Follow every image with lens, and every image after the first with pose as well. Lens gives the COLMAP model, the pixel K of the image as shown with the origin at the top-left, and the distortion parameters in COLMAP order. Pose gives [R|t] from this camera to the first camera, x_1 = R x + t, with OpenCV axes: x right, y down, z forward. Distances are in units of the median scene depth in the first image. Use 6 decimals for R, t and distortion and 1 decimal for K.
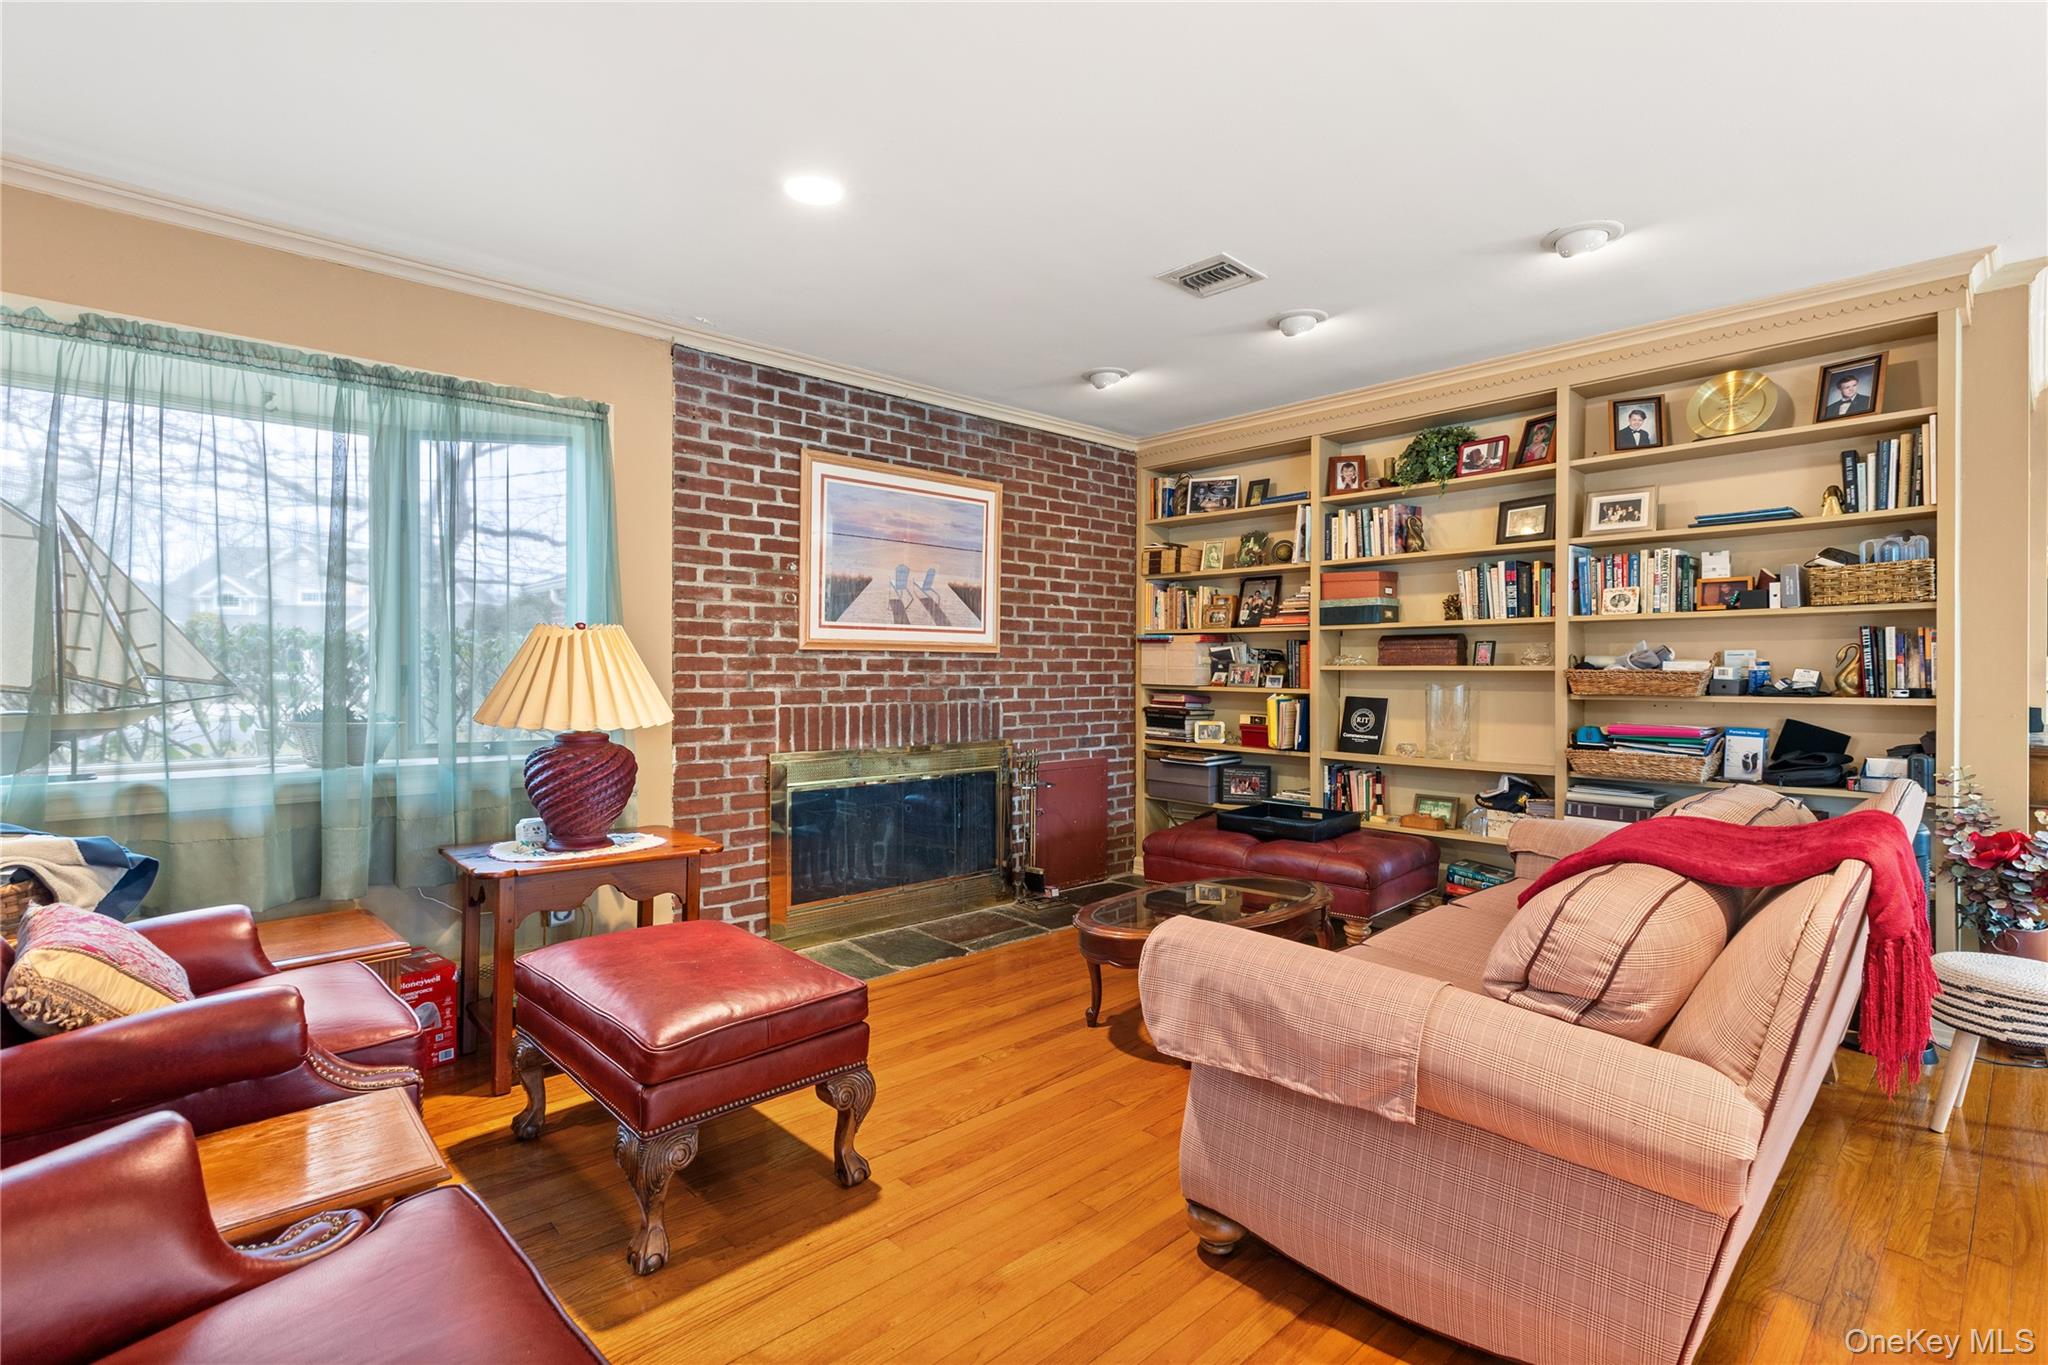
lens RADIAL K [[953.9, 0, 1032.1], [0, 953.9, 669.8], [0, 0, 1]] dist [0.000966, 0.000423]
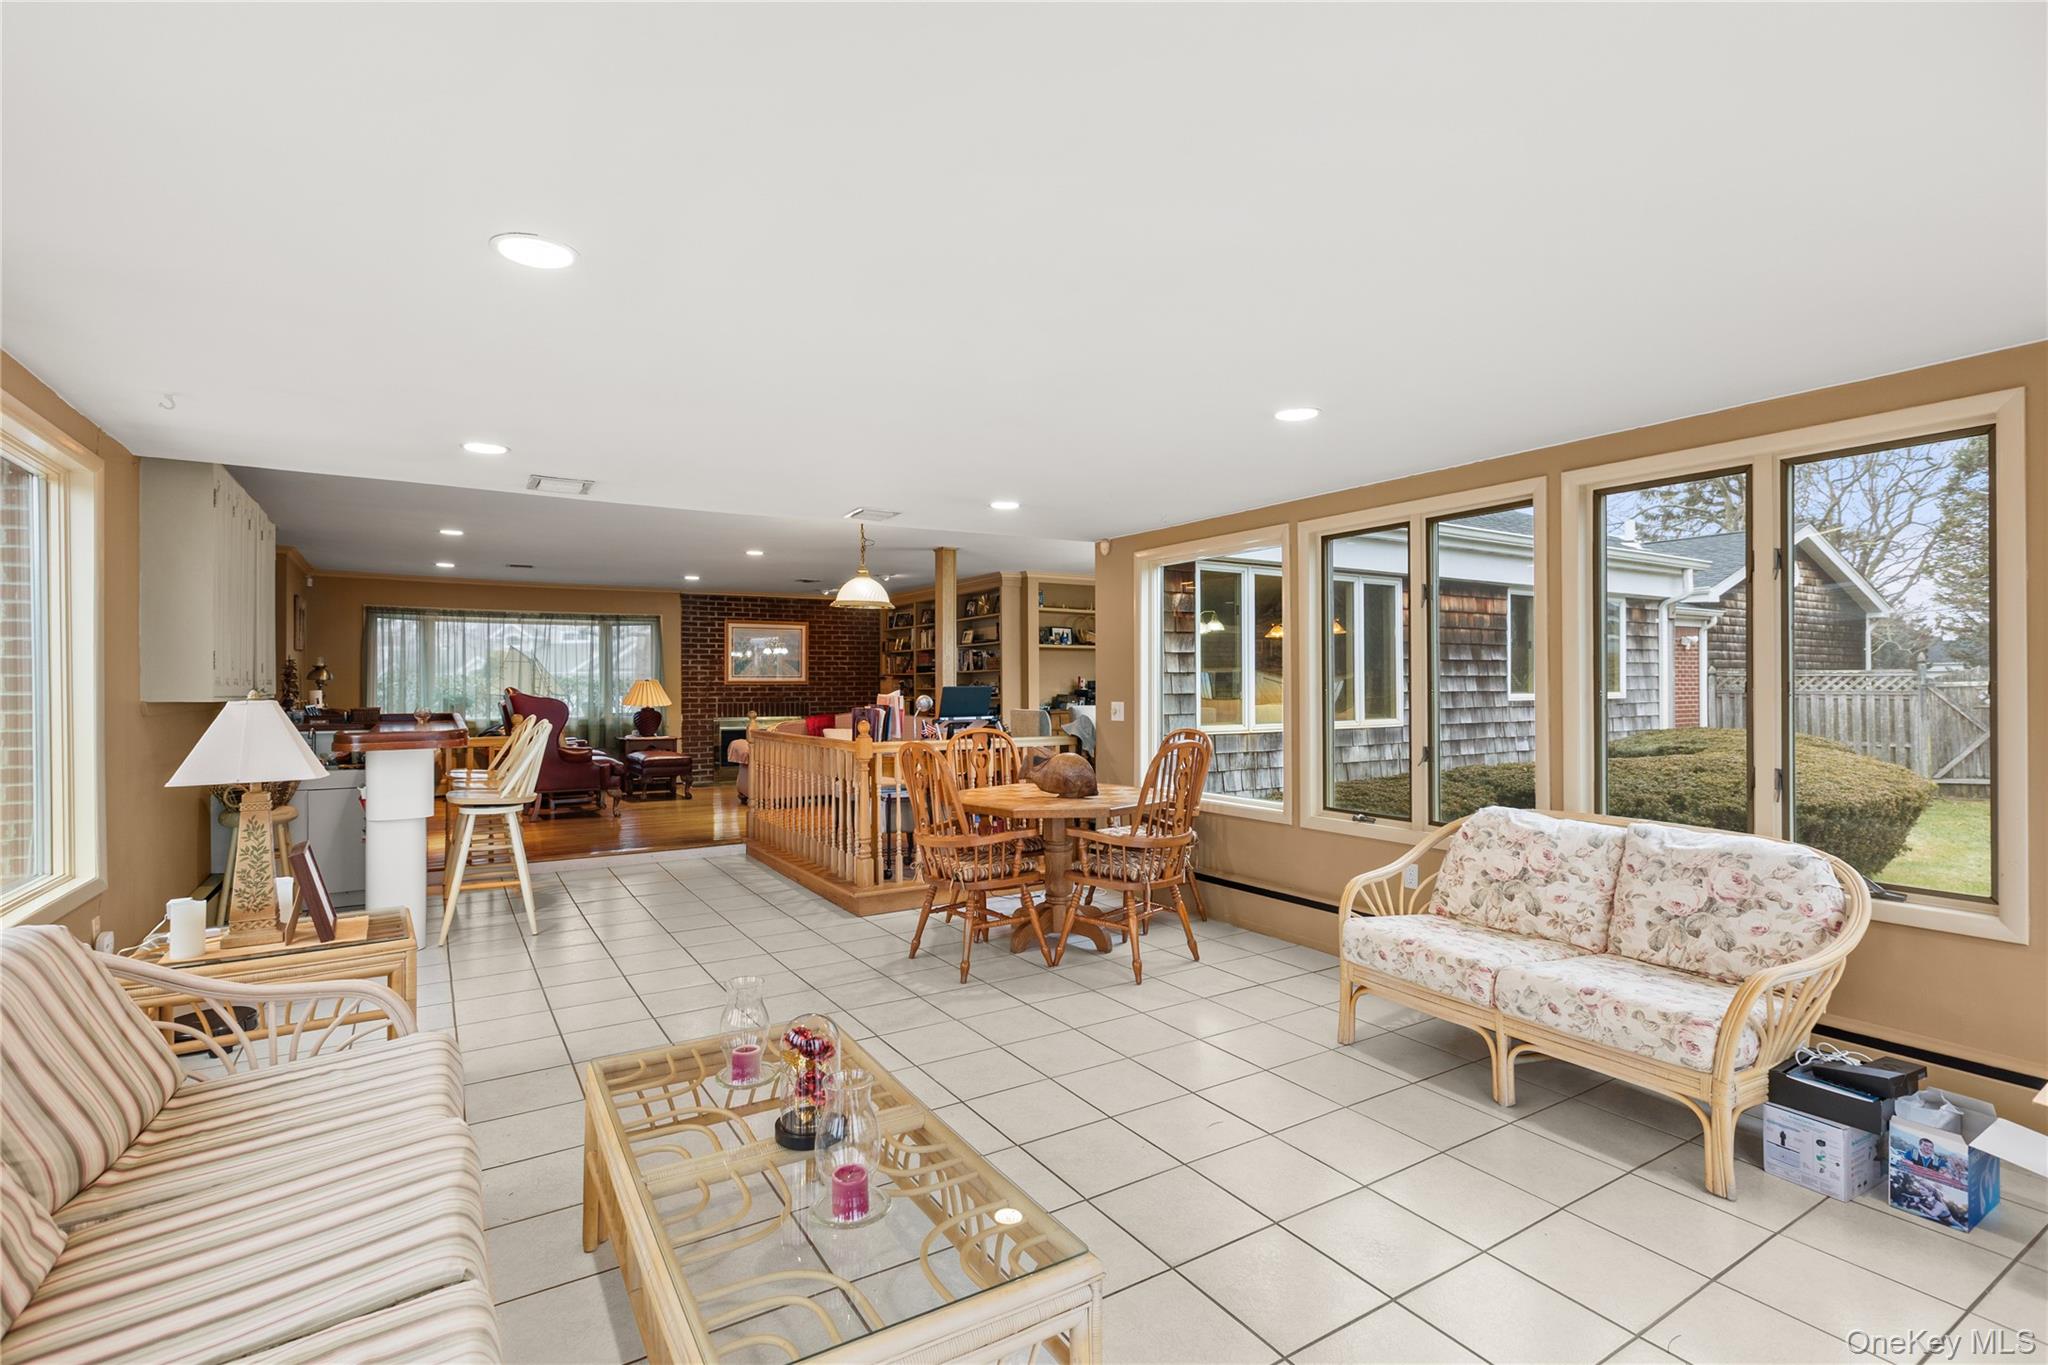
lens RADIAL K [[934.1, 0, 1024.0], [0, 934.1, 682.5], [0, 0, 1]] dist [0.001134, 0.000776]
pose [[0.980759, -0.008254, -0.195049, 1.415293], [0.007107, 0.999953, -0.006581, -0.001009], [0.195095, 0.005068, 0.980771, -1.940701]]
